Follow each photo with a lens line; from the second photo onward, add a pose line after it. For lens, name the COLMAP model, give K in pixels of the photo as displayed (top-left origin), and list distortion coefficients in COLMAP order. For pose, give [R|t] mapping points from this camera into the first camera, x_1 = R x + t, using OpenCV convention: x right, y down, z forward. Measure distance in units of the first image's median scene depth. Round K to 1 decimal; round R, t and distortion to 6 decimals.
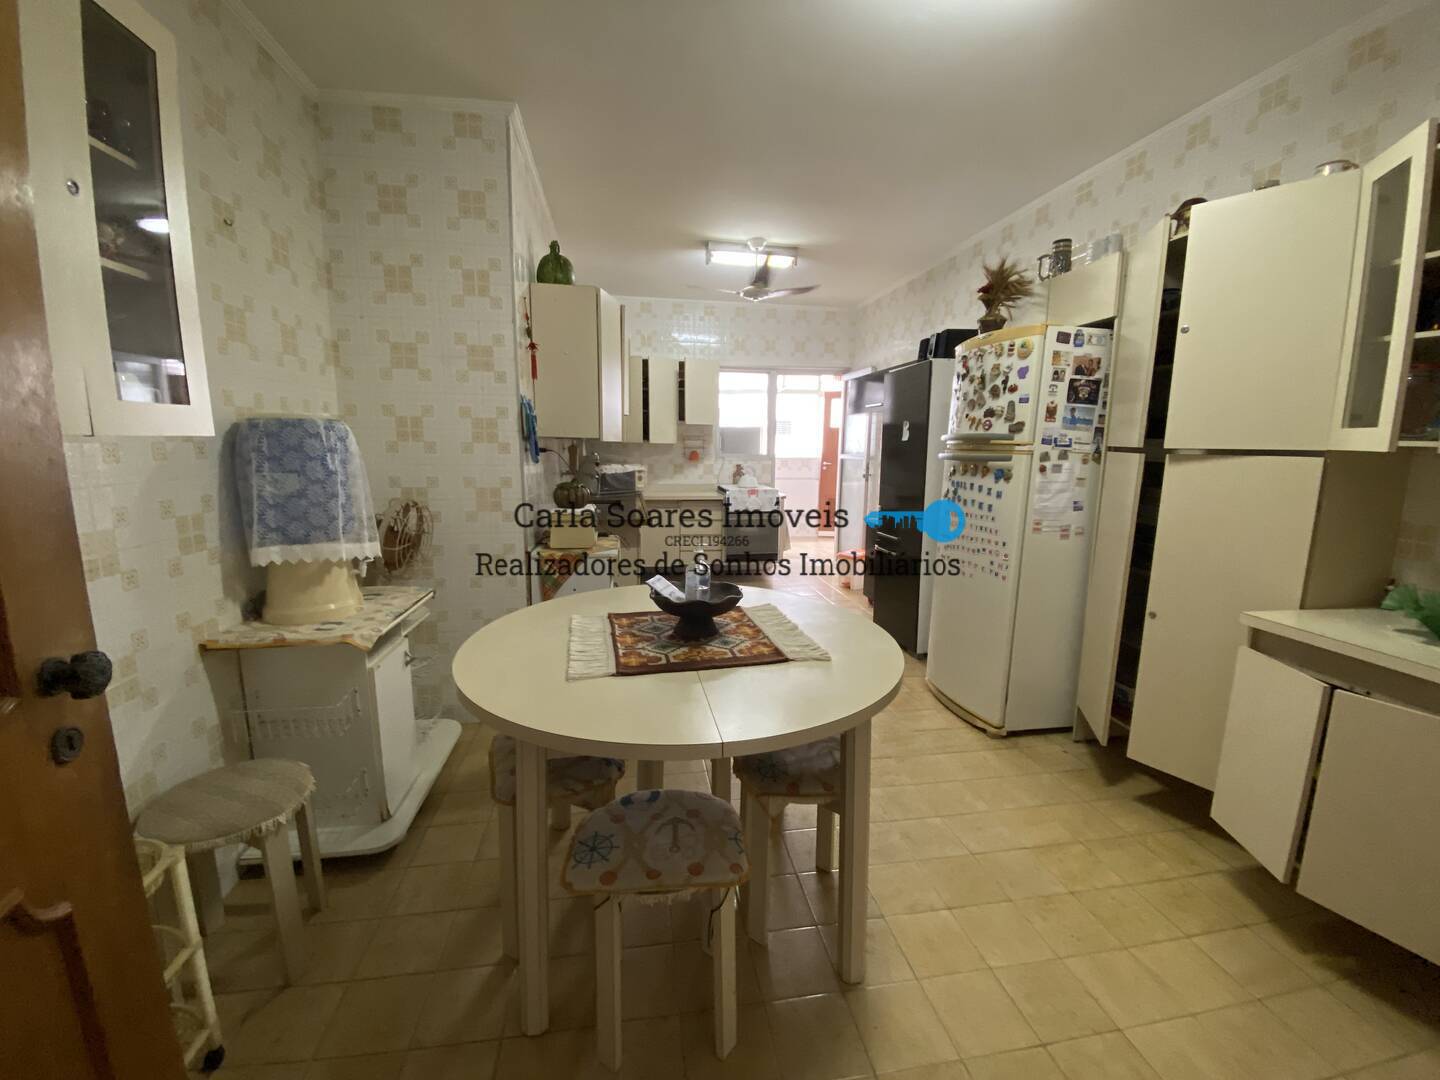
lens RADIAL K [[580.7, 0, 720.2], [0, 580.7, 540.5], [0, 0, 1]] dist [0.020039, -0.019737]
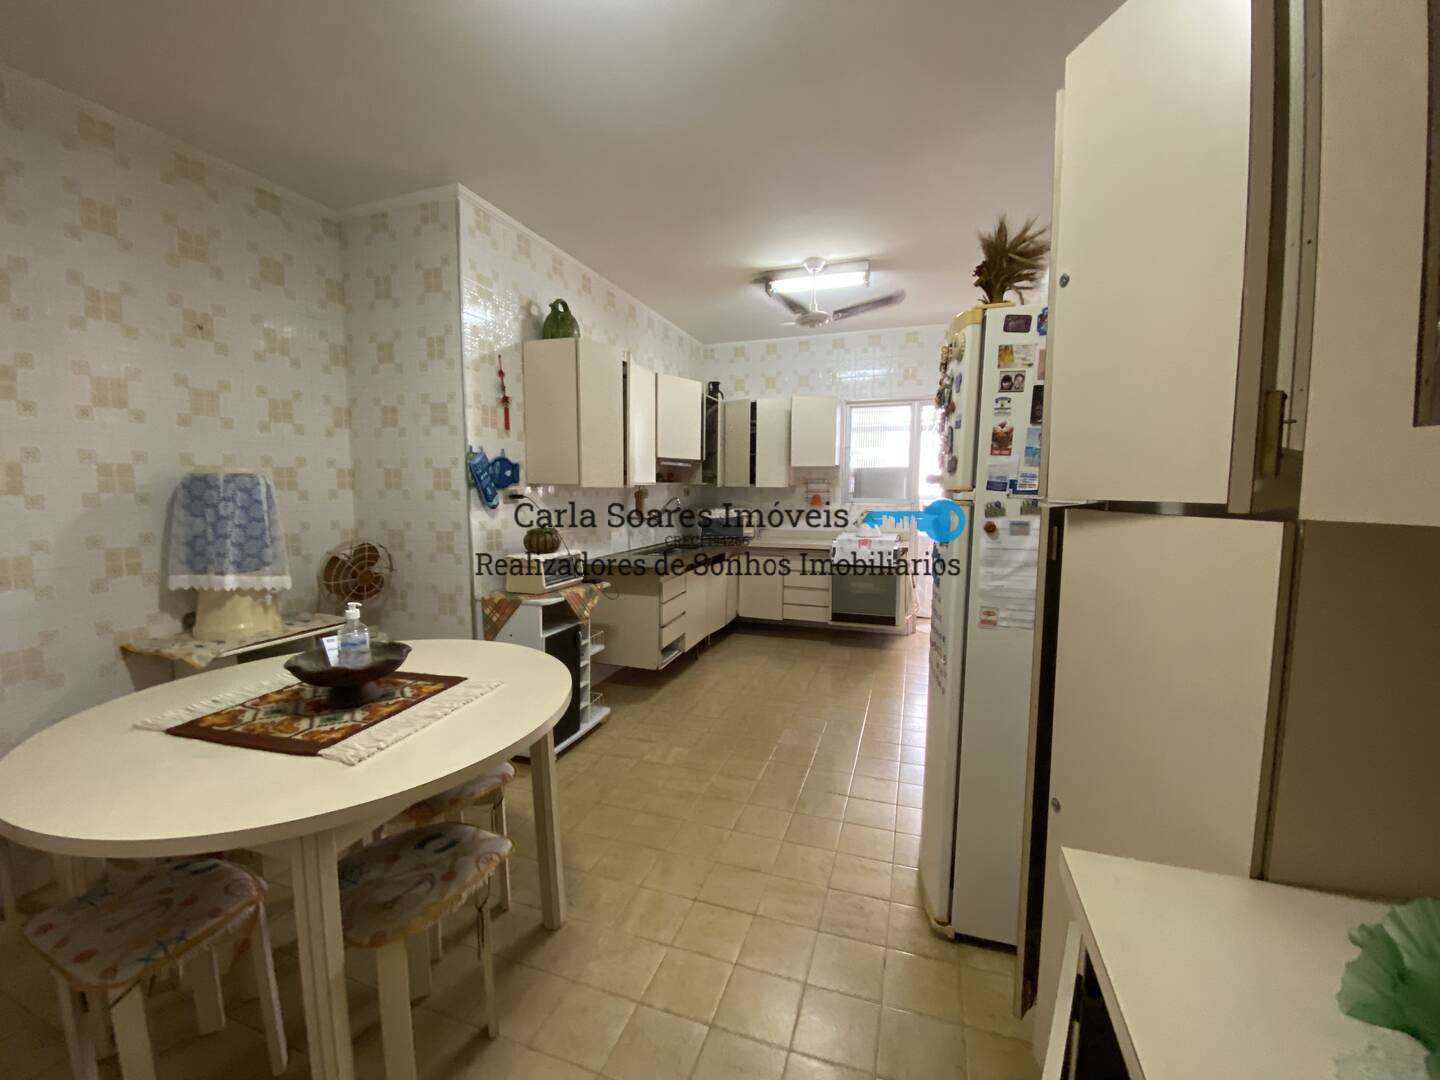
lens RADIAL K [[580.7, 0, 720.2], [0, 580.7, 540.5], [0, 0, 1]] dist [0.020039, -0.019737]
pose [[0.883361, 0.036165, -0.467295, 0.596015], [-0.069404, 0.996120, -0.054106, -0.054848], [0.463526, 0.080227, 0.882444, 0.303377]]
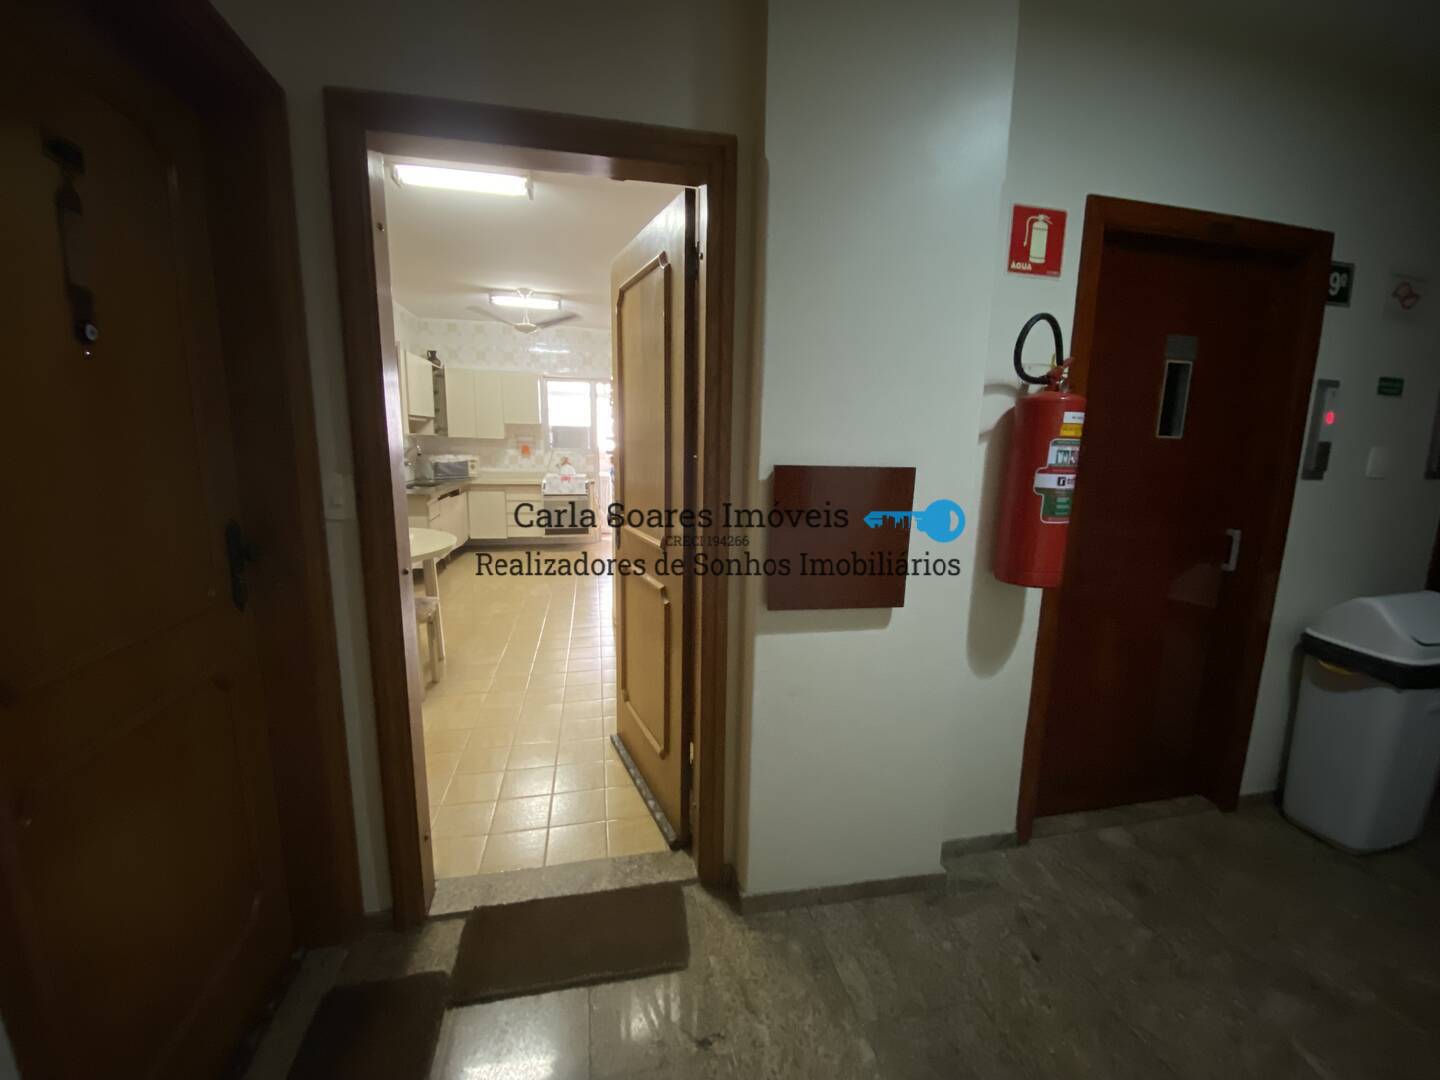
lens RADIAL K [[580.7, 0, 720.2], [0, 580.7, 540.5], [0, 0, 1]] dist [0.020039, -0.019737]
pose [[0.998506, -0.000806, 0.054634, 0.717220], [0.000210, 0.999940, 0.010910, 0.083670], [-0.054640, -0.010883, 0.998447, -0.619399]]
